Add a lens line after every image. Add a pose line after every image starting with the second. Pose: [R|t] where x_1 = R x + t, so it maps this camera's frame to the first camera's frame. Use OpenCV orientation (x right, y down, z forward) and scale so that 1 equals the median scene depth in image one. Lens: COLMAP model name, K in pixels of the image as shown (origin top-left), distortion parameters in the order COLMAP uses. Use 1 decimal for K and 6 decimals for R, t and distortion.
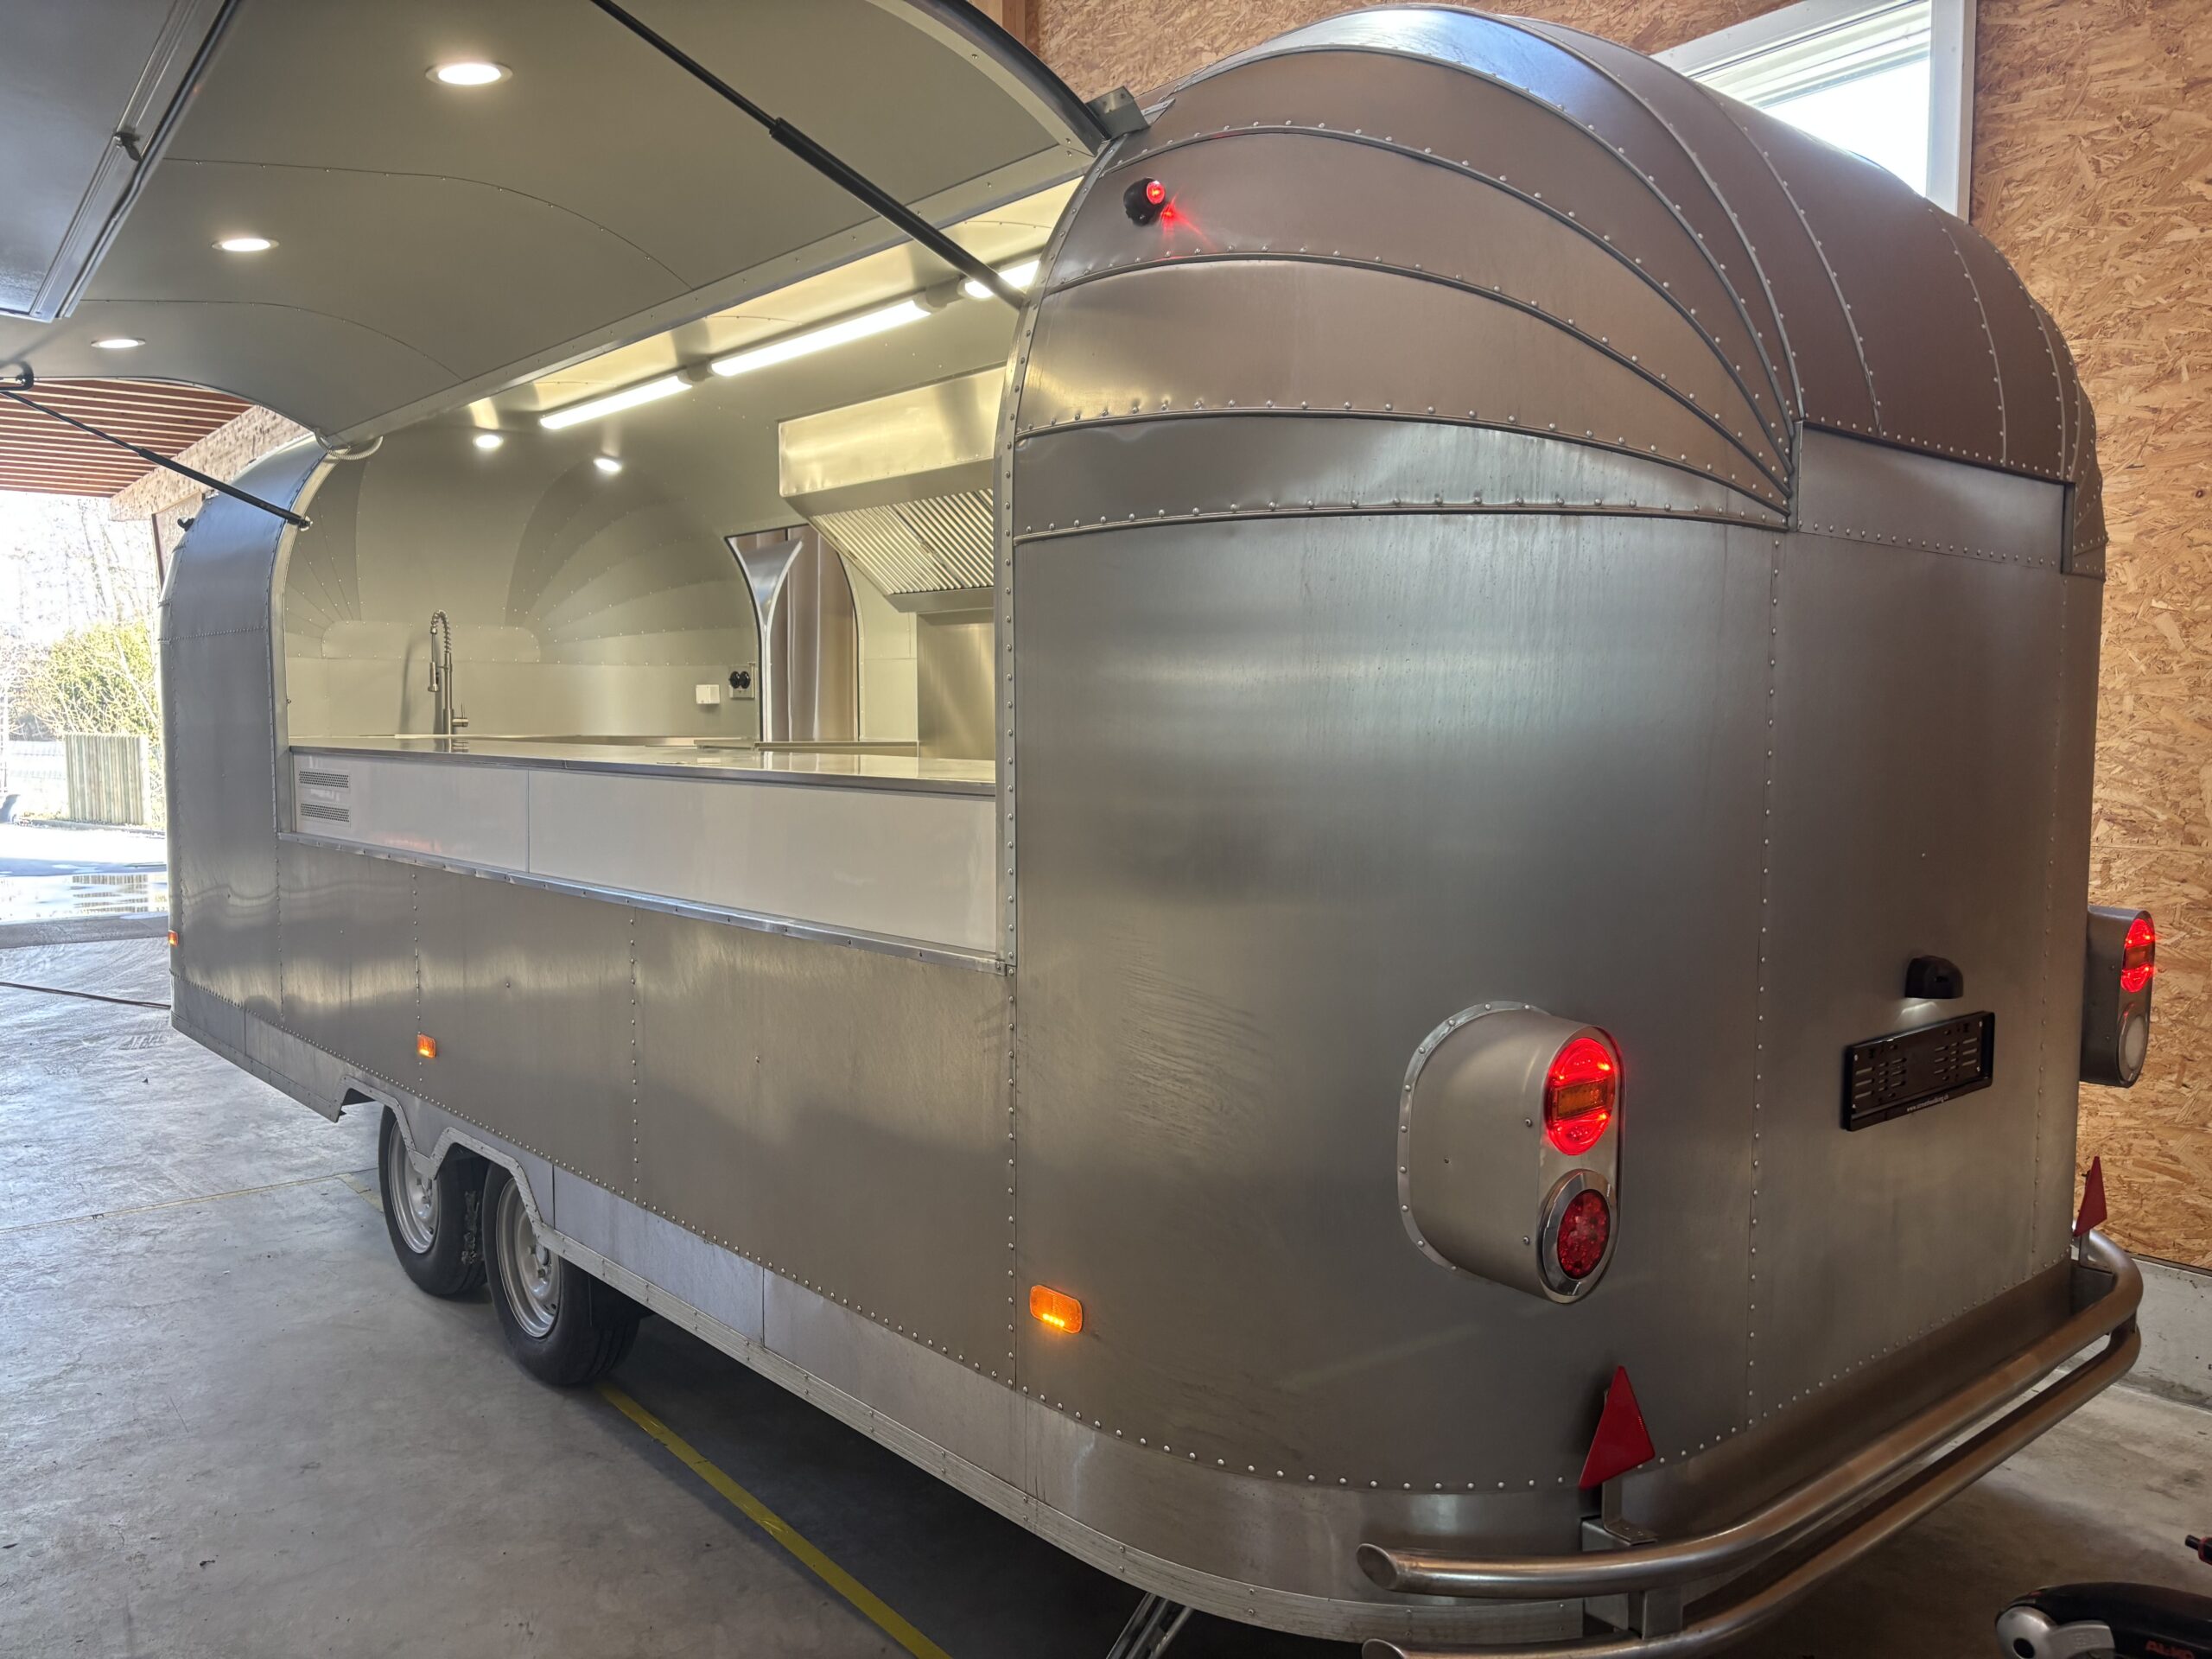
lens RADIAL K [[1720.2, 0, 1106.0], [0, 1720.2, 829.5], [0, 0, 1]] dist [0.024612, -0.001981]
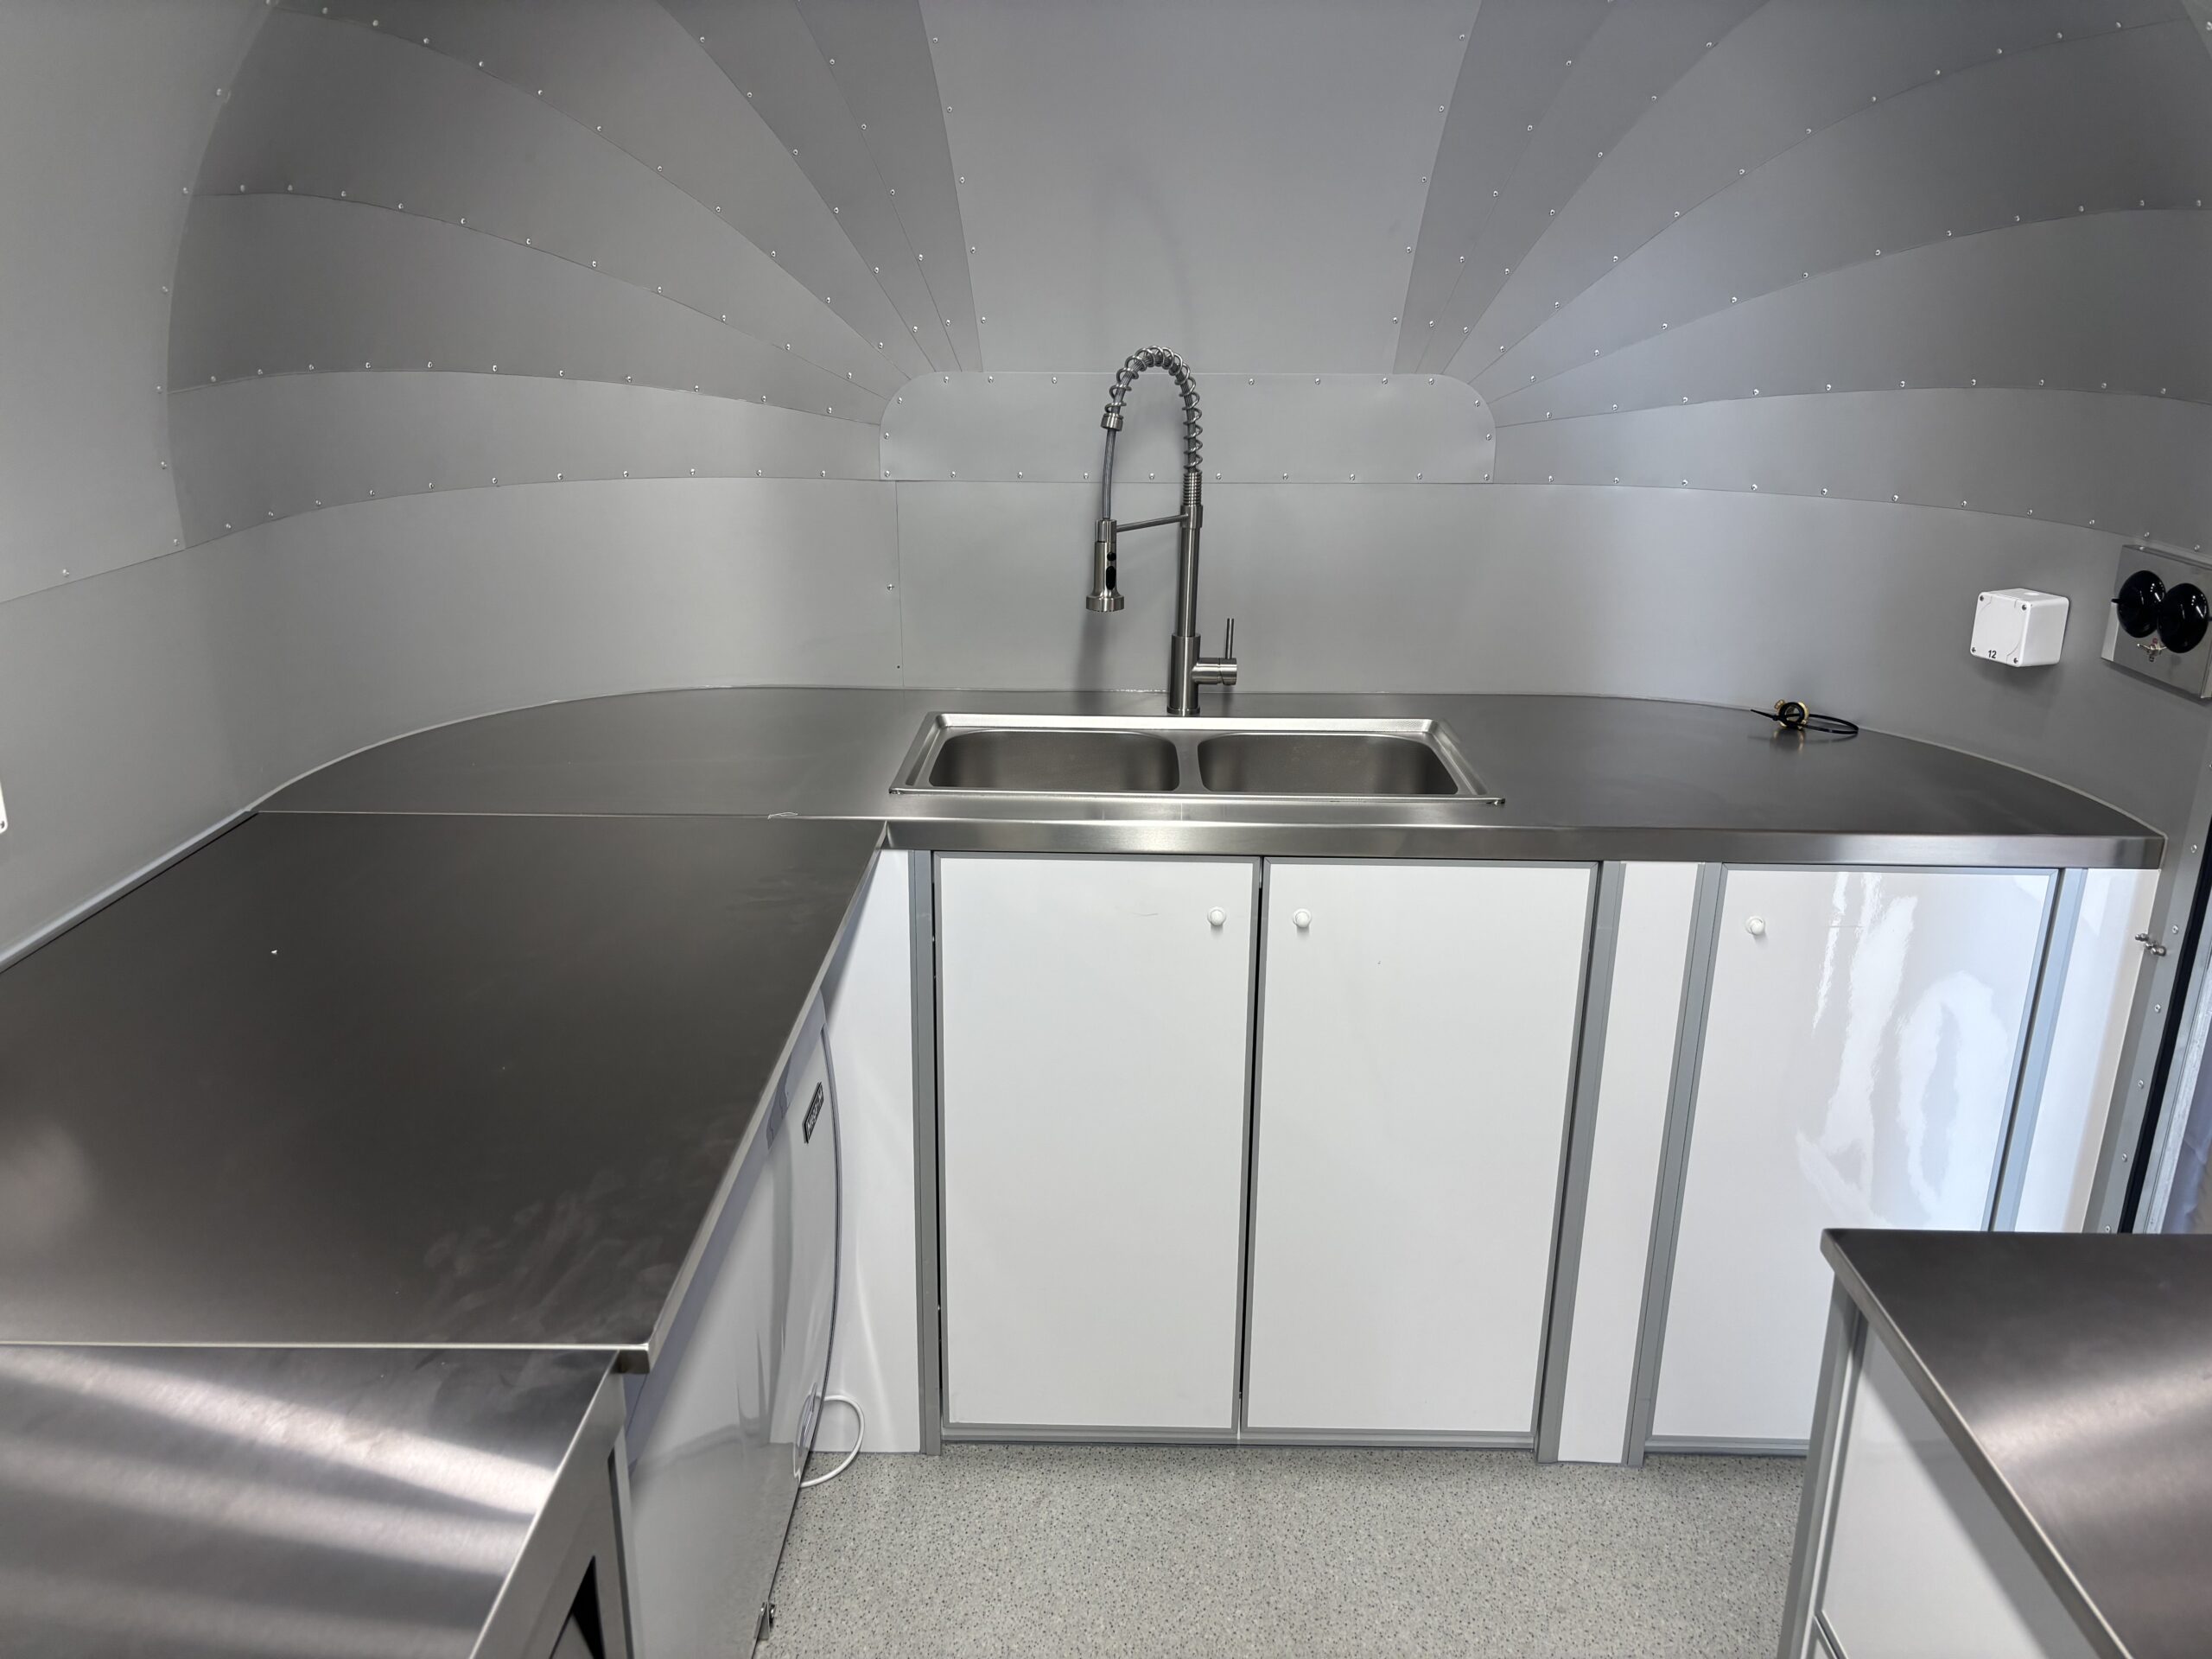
lens RADIAL K [[1720.2, 0, 1106.0], [0, 1720.2, 829.5], [0, 0, 1]] dist [0.024612, -0.001981]
pose [[0.781128, 0.206682, -0.589170, -0.173653], [-0.062127, 0.964668, 0.256039, -0.111044], [0.621273, -0.163396, 0.766369, 0.678600]]
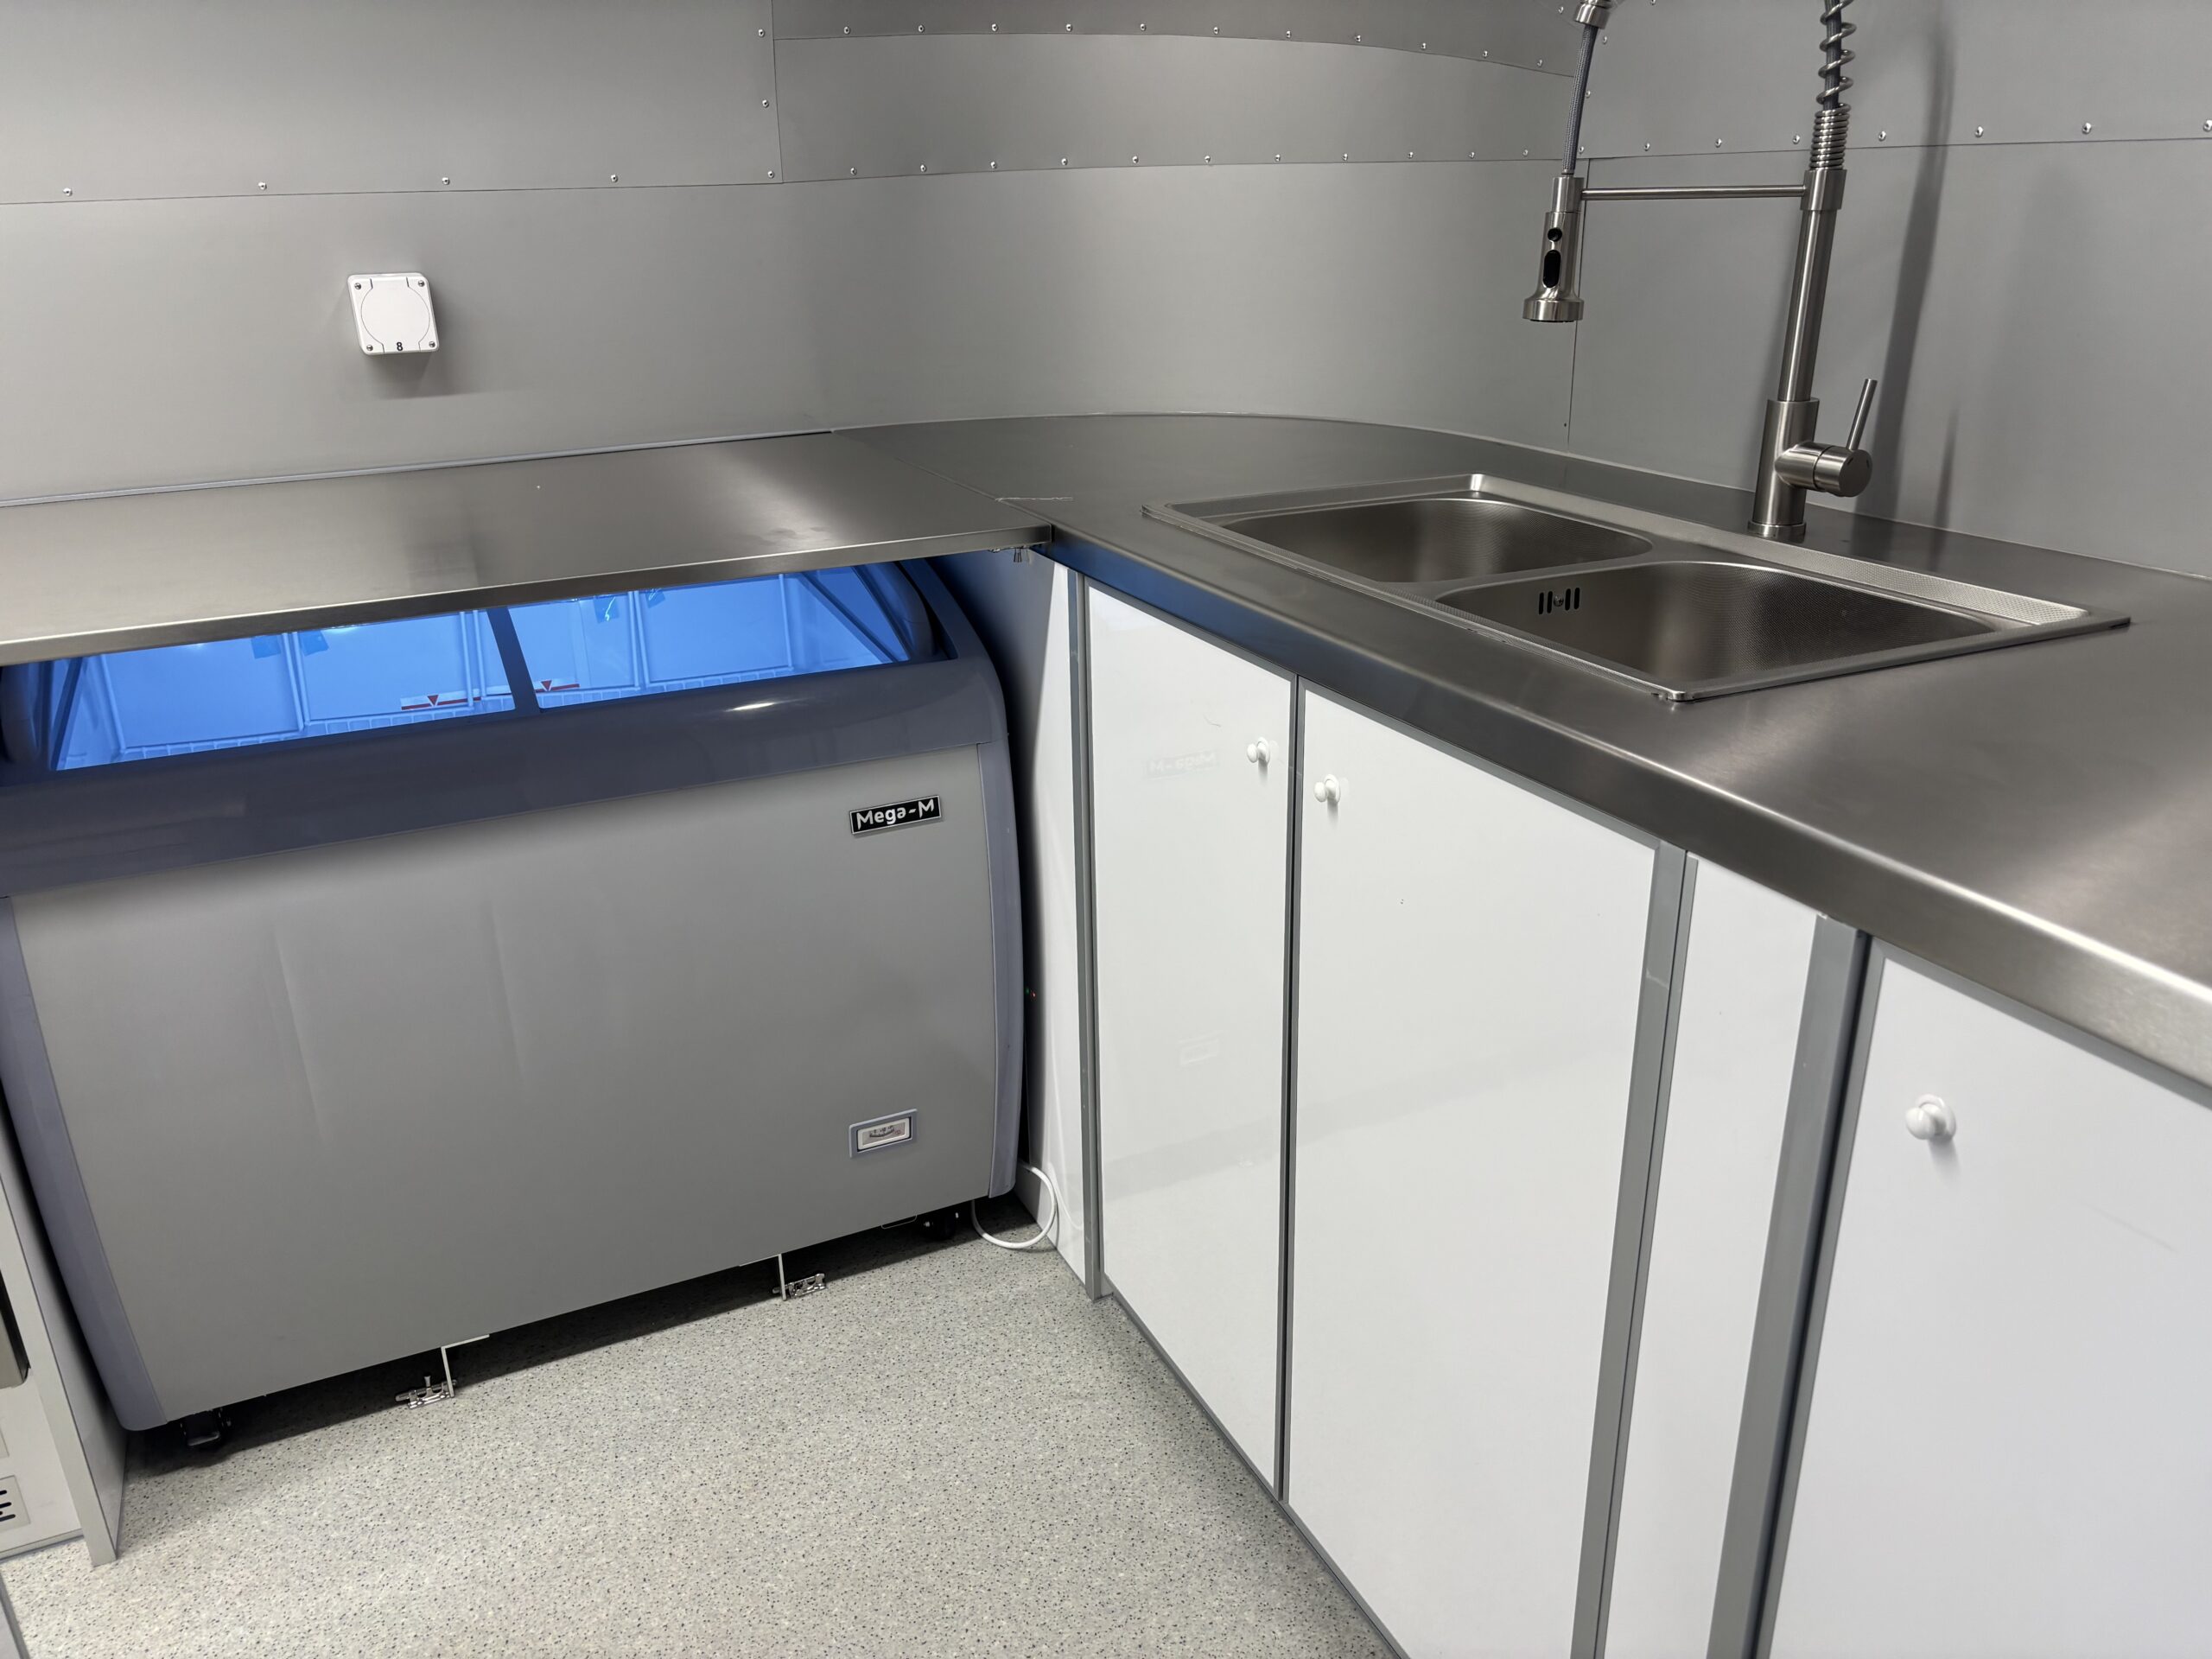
lens RADIAL K [[1701.1, 0, 1105.0], [0, 1701.1, 880.0], [0, 0, 1]] dist [0.001525, 0.000507]
pose [[-0.252258, 0.374742, -0.892151, -0.147897], [-0.046131, 0.916263, 0.397913, -0.088200], [0.966560, 0.141532, -0.213848, 0.910746]]
